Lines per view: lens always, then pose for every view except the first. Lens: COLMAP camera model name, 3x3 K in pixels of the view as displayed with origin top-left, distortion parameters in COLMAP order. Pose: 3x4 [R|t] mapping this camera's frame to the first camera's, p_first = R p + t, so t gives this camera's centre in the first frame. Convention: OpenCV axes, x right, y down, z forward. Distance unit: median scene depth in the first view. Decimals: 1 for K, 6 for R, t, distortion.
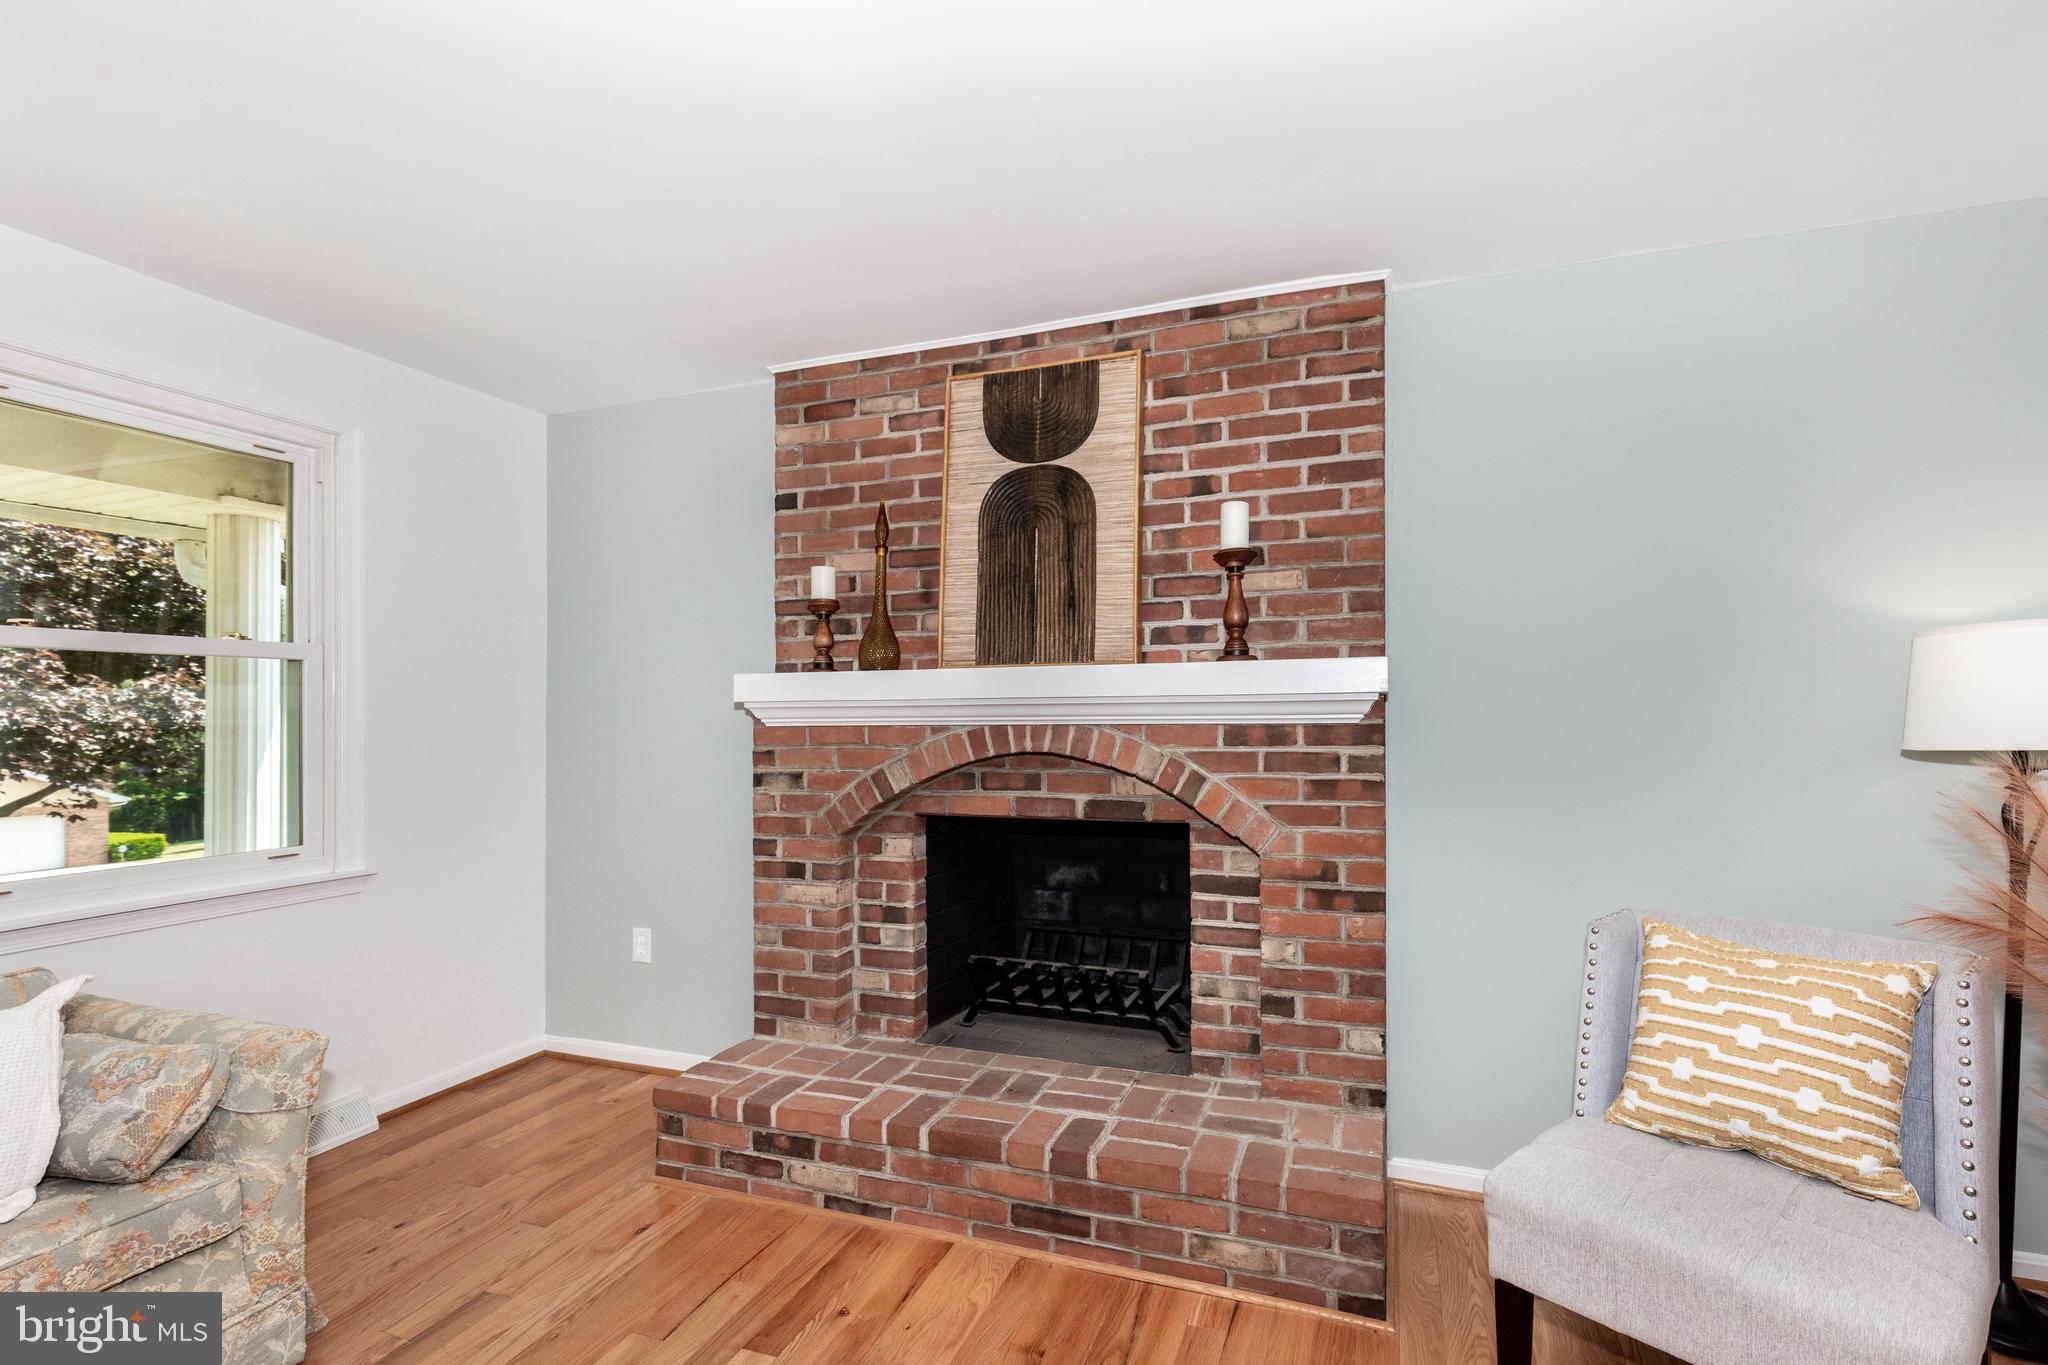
lens RADIAL K [[928.2, 0, 1124.4], [0, 928.2, 710.1], [0, 0, 1]] dist [0.006475, 0.001672]
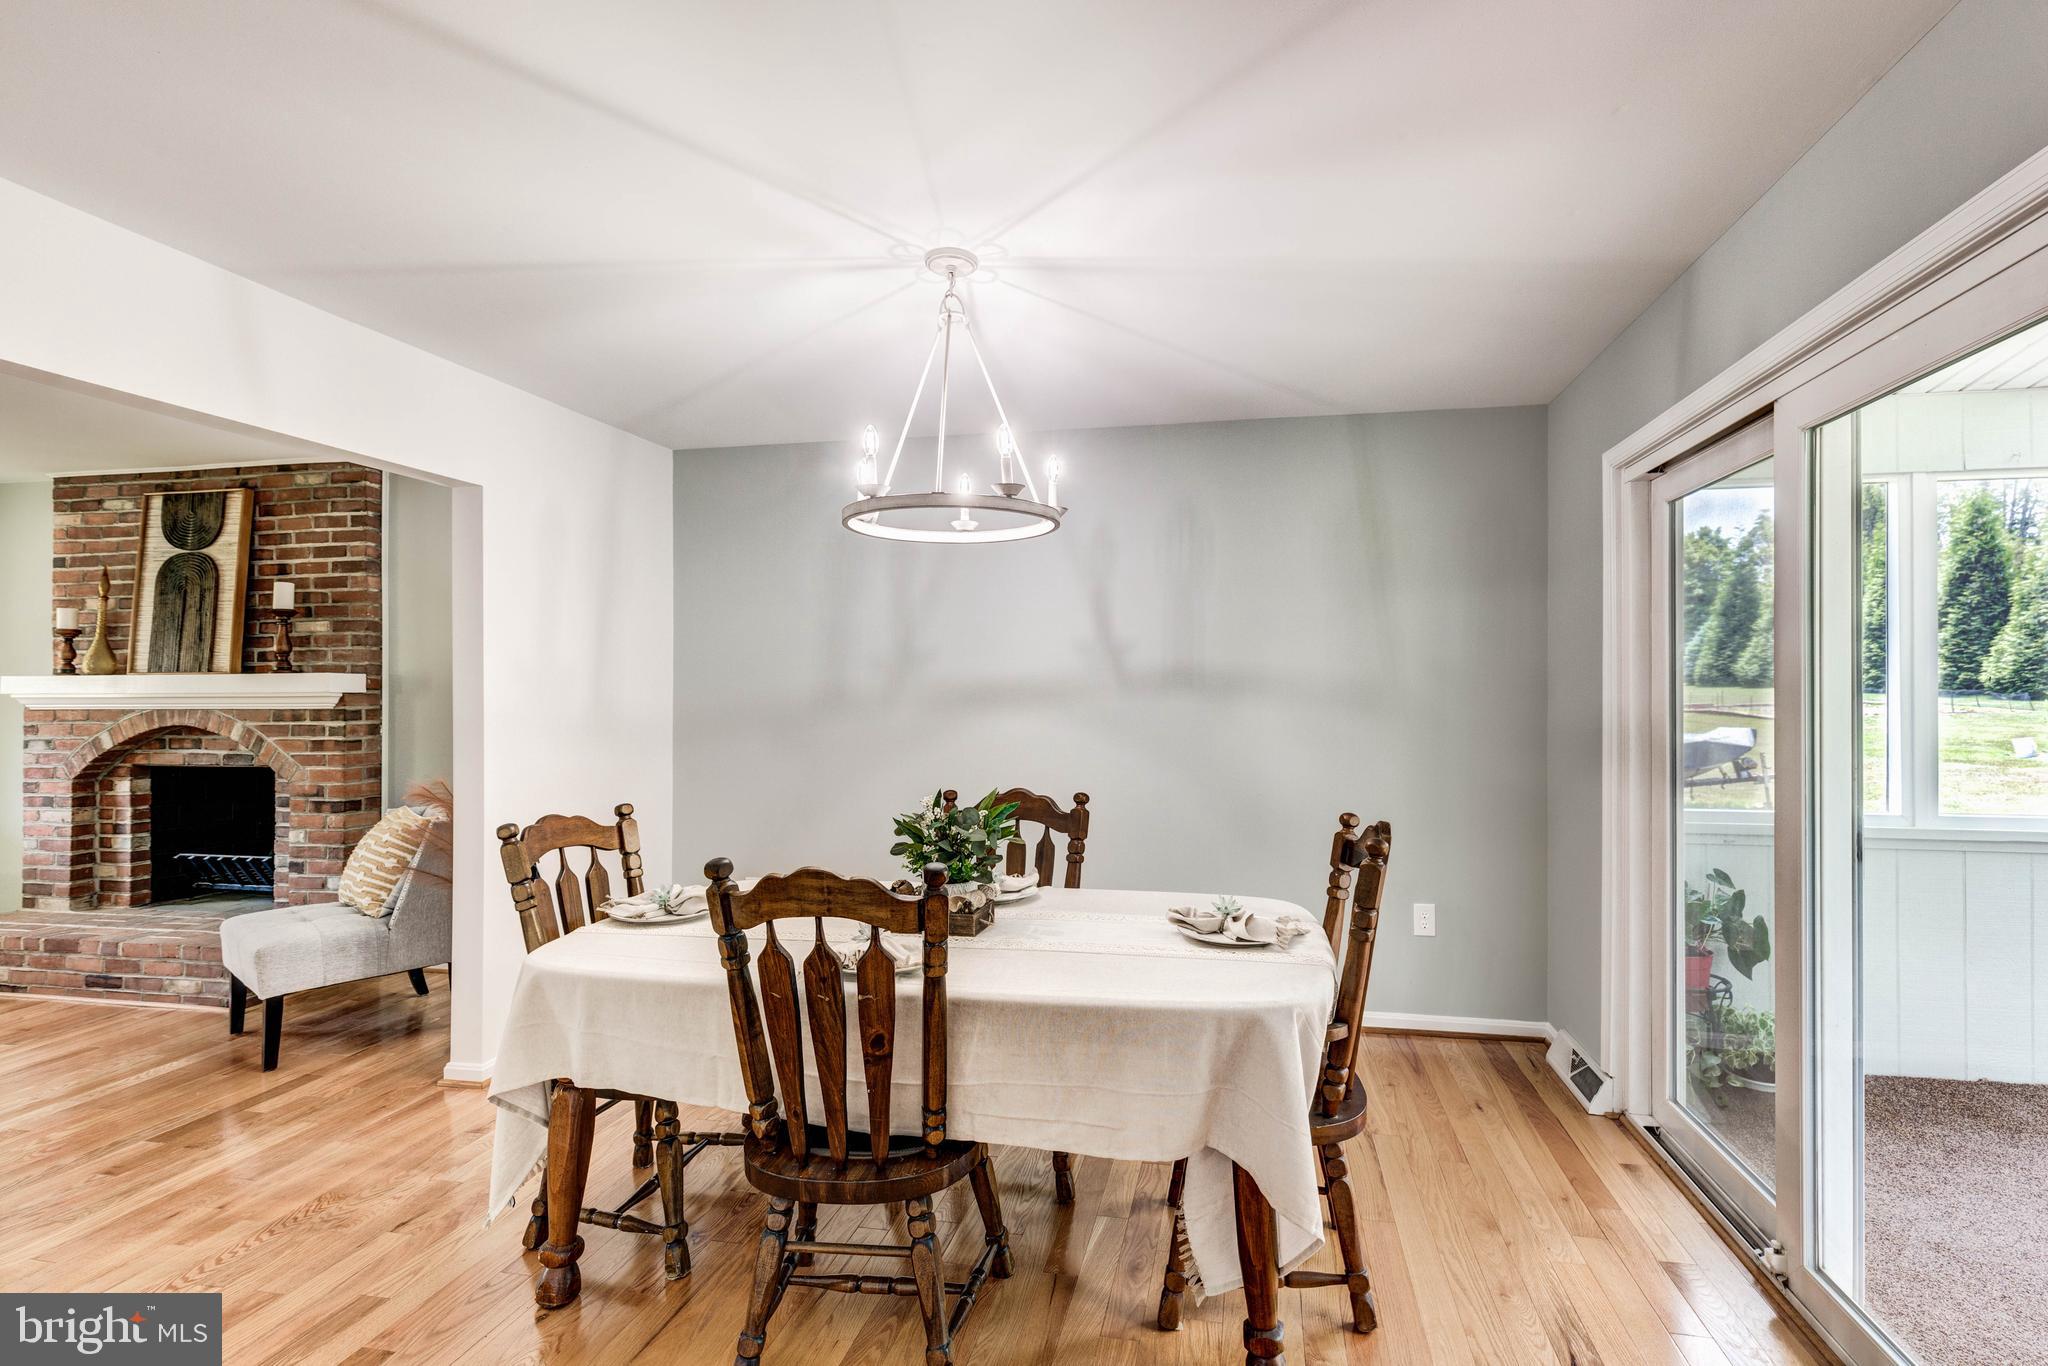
lens RADIAL K [[928.2, 0, 1104.2], [0, 928.2, 687.3], [0, 0, 1]] dist [0.006475, 0.001672]
pose [[0.991074, 0.003256, 0.133276, 1.366155], [-0.003518, 0.999992, 0.001735, -0.033290], [-0.133269, -0.002188, 0.991077, -0.915123]]
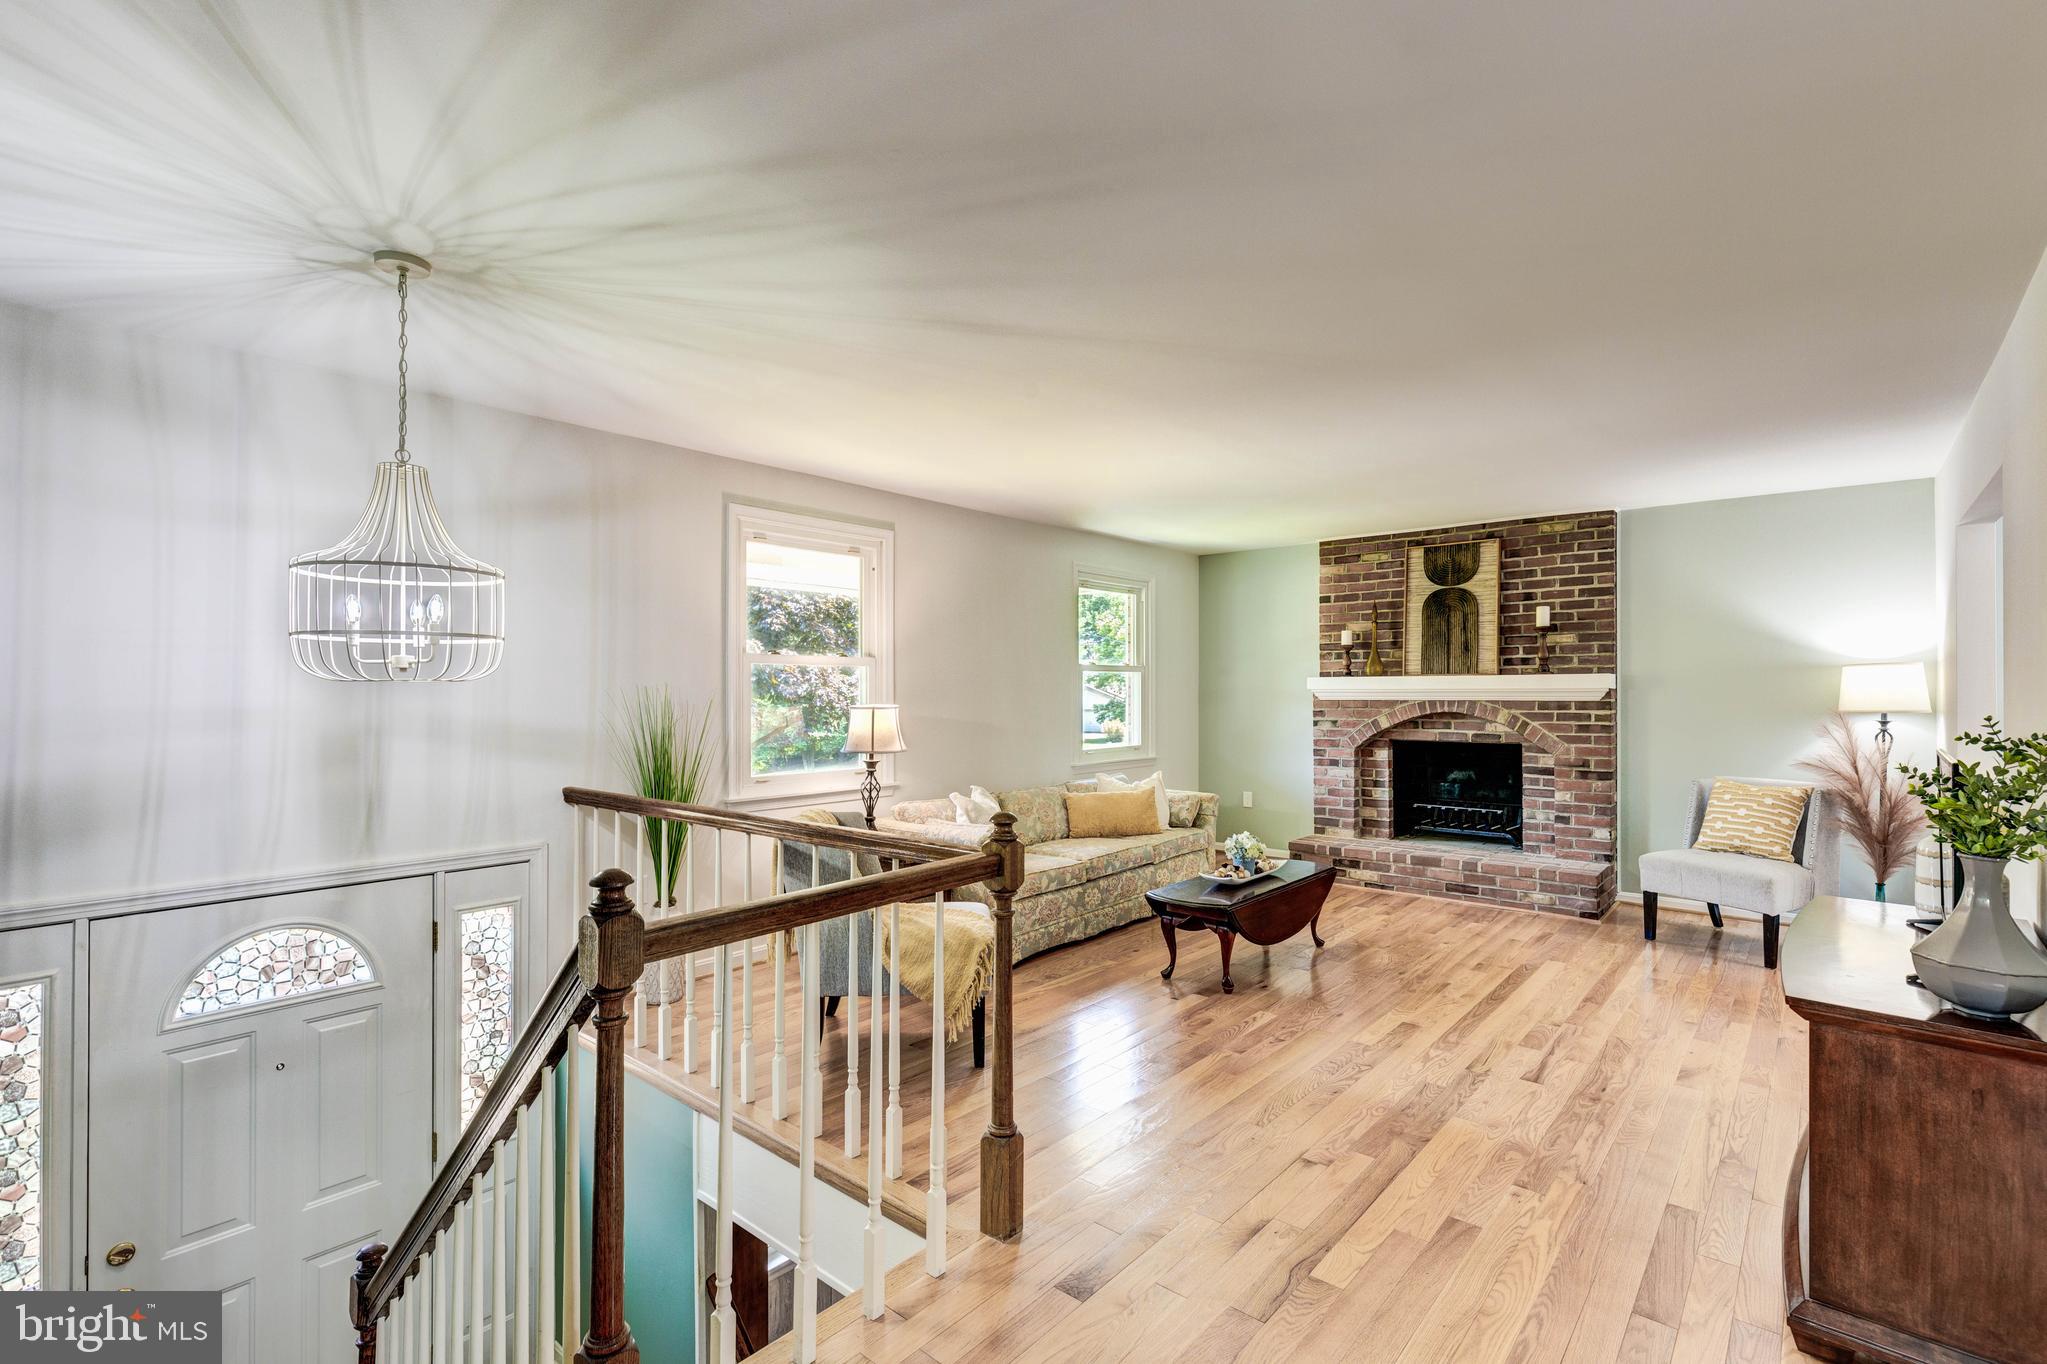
lens RADIAL K [[927.8, 0, 1084.8], [0, 927.8, 683.2], [0, 0, 1]] dist [0.006475, 0.001672]
pose [[0.921548, -0.000174, -0.388266, -0.034799], [0.001572, 0.999993, 0.003281, -0.037255], [0.388262, -0.003634, 0.921542, -1.552182]]
